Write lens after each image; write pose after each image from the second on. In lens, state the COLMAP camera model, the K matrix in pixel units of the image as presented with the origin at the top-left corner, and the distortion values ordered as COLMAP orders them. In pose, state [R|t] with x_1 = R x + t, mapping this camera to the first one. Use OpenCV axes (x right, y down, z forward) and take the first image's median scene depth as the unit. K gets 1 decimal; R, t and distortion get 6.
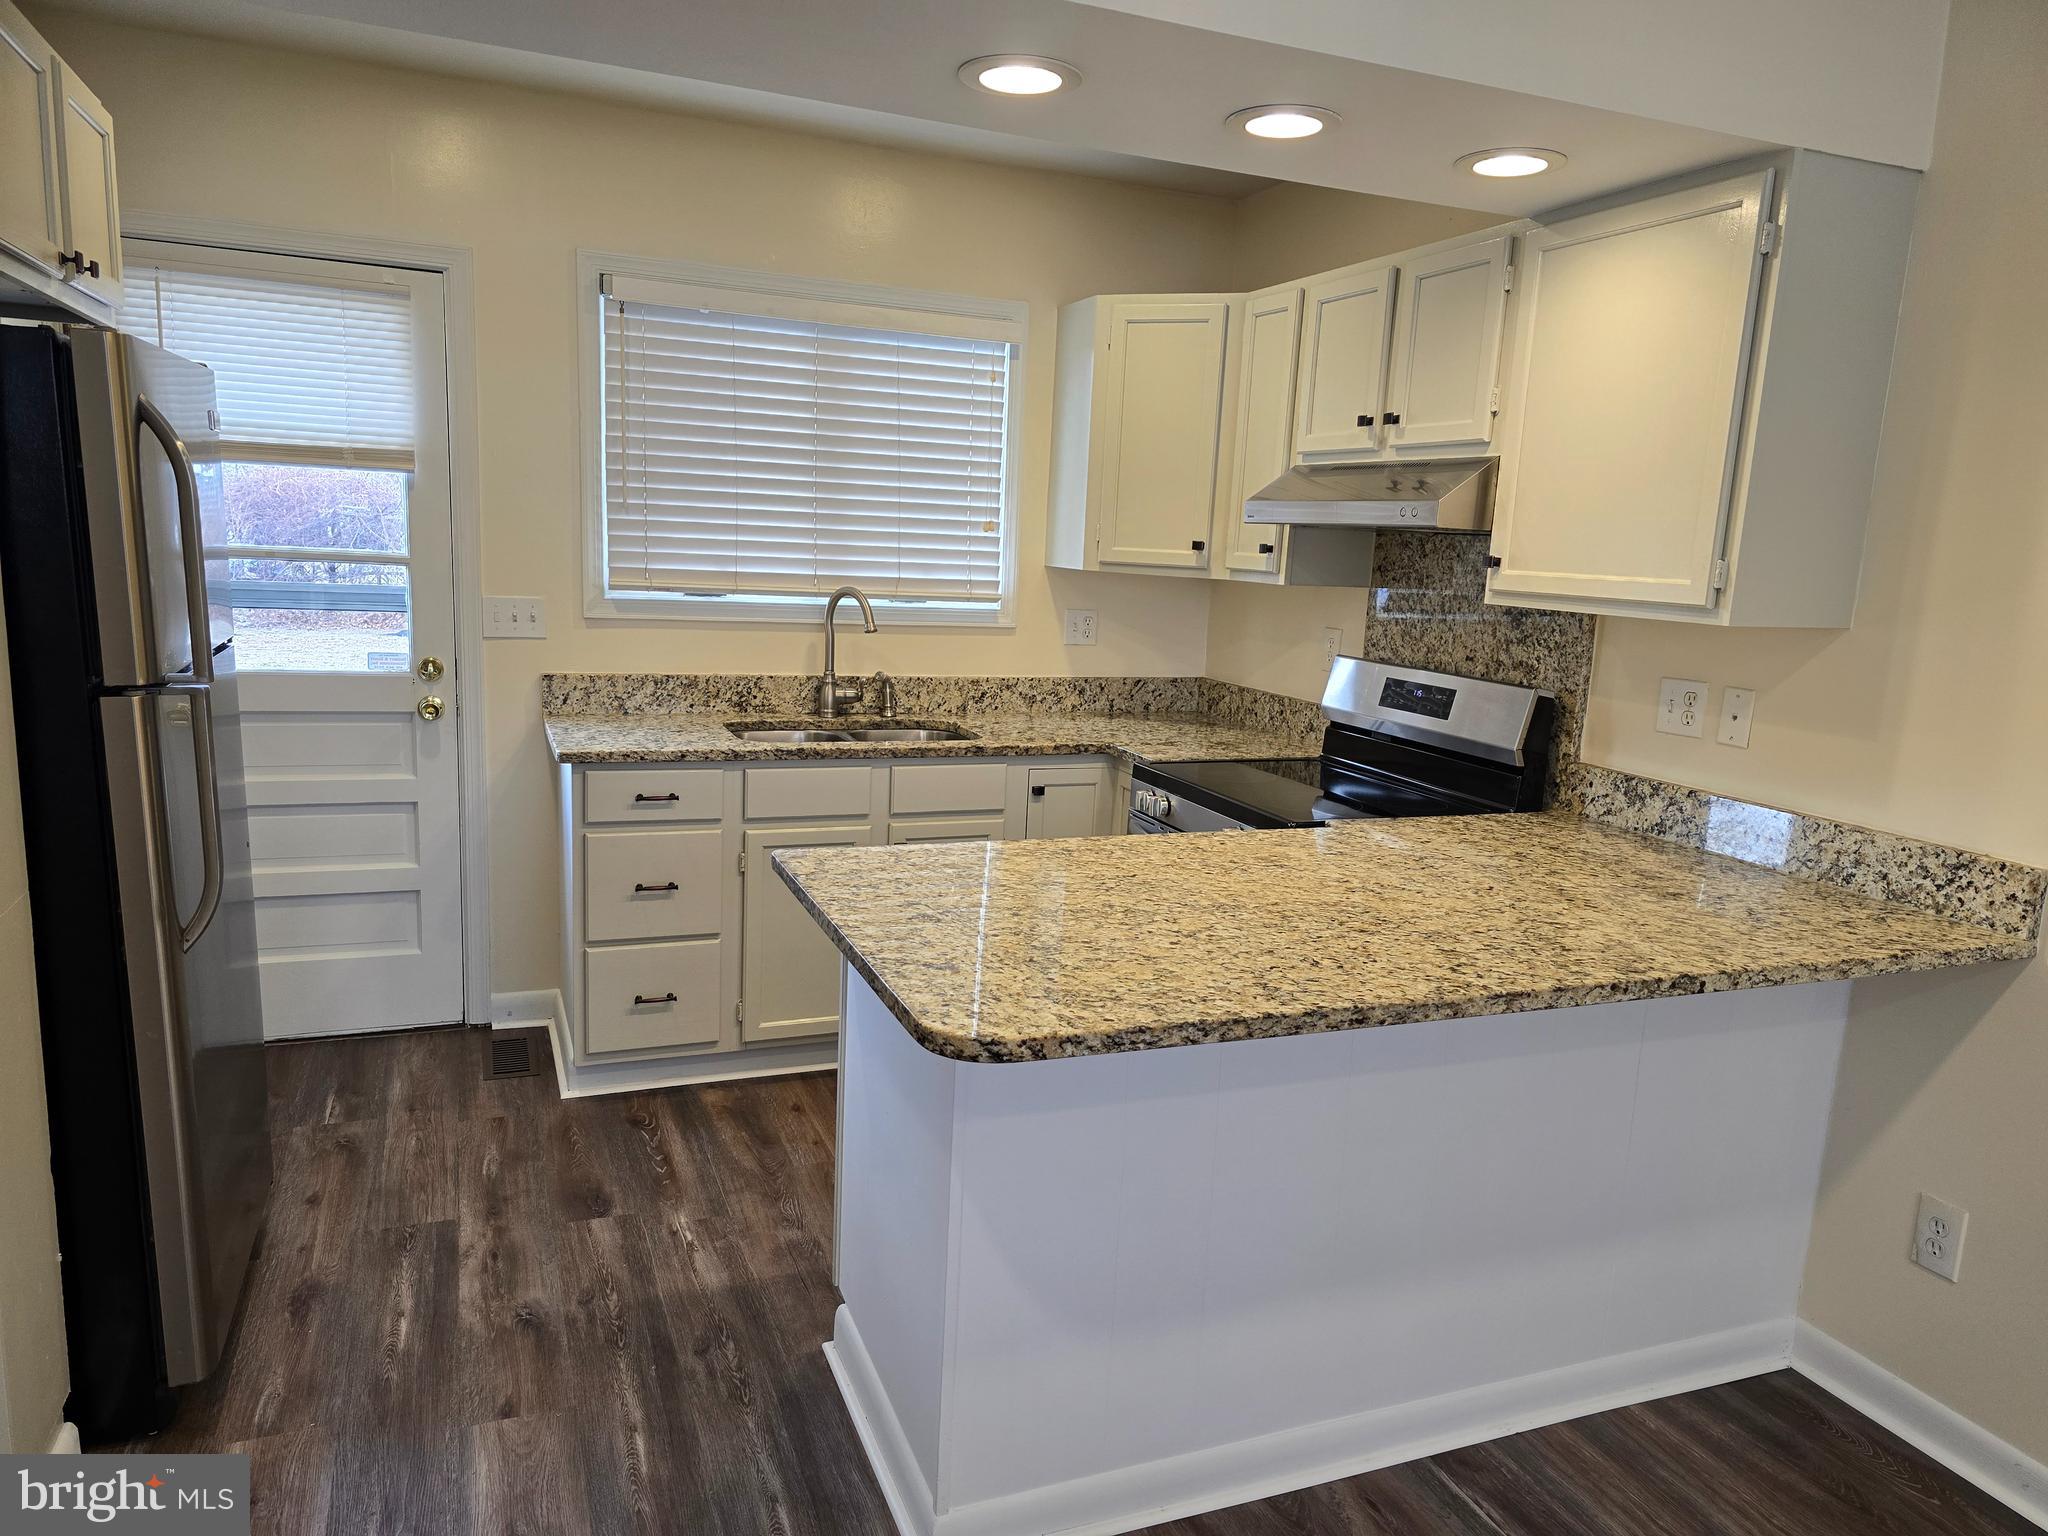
lens RADIAL K [[1351.7, 0, 1024.0], [0, 1351.7, 768.0], [0, 0, 1]] dist [0.077654, -0.086441]
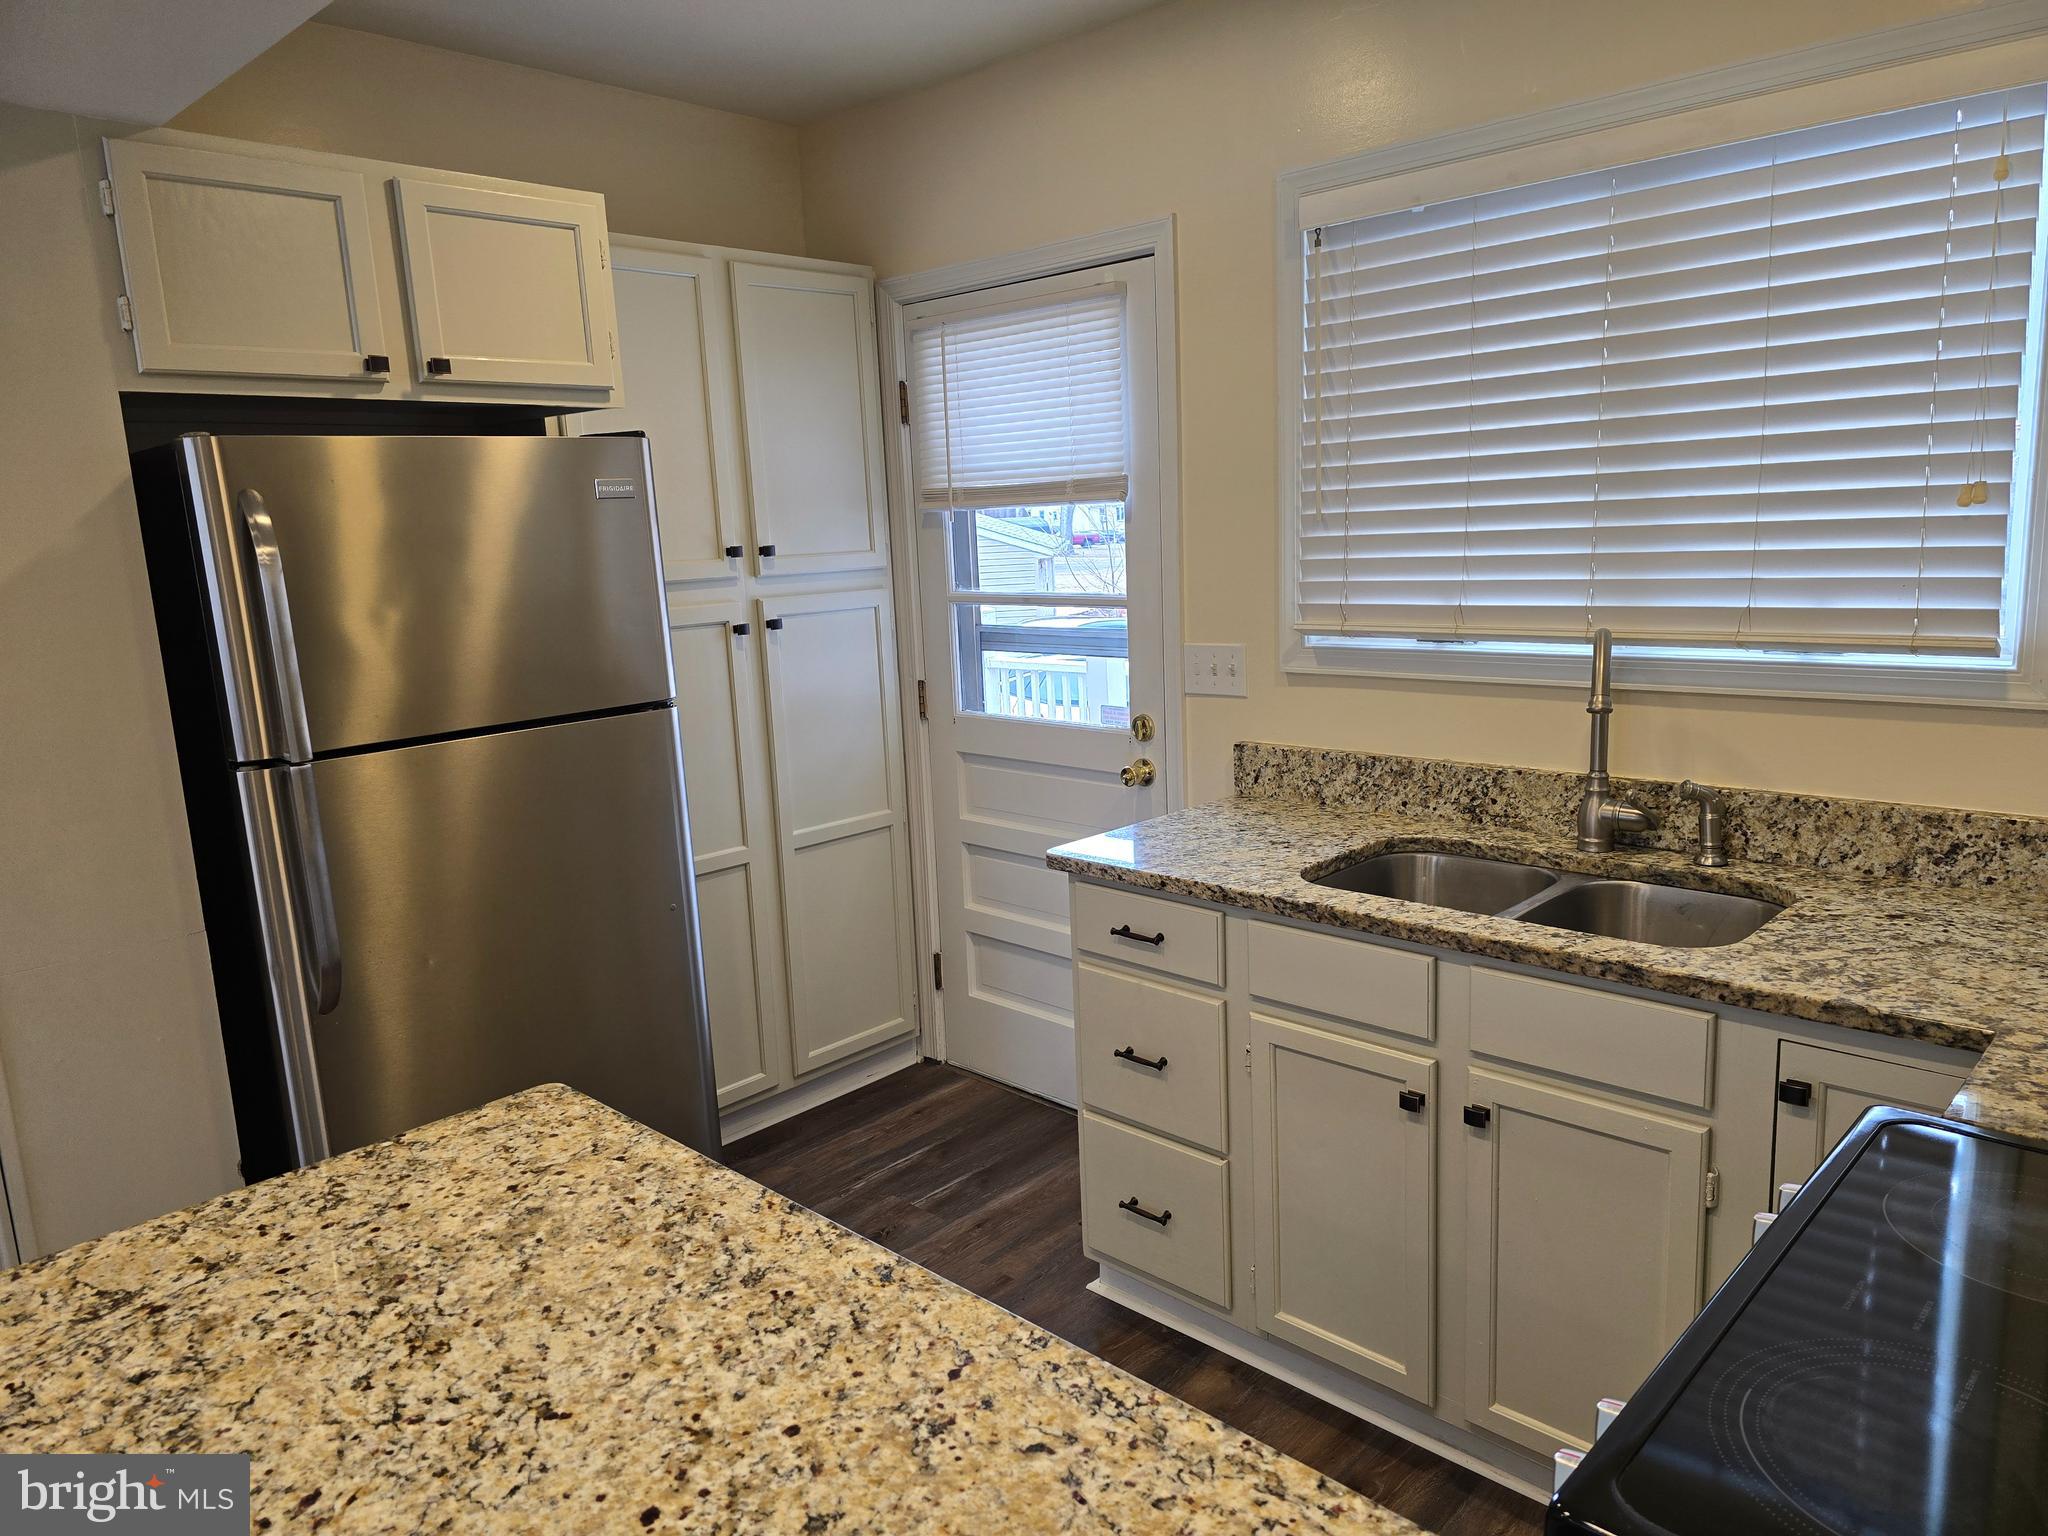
lens RADIAL K [[1351.7, 0, 1024.0], [0, 1351.7, 768.0], [0, 0, 1]] dist [0.077654, -0.086441]
pose [[0.427615, 0.097163, -0.898724, 0.291411], [-0.095202, 0.993518, 0.062114, -0.090495], [0.898934, 0.058999, 0.434093, 0.551261]]
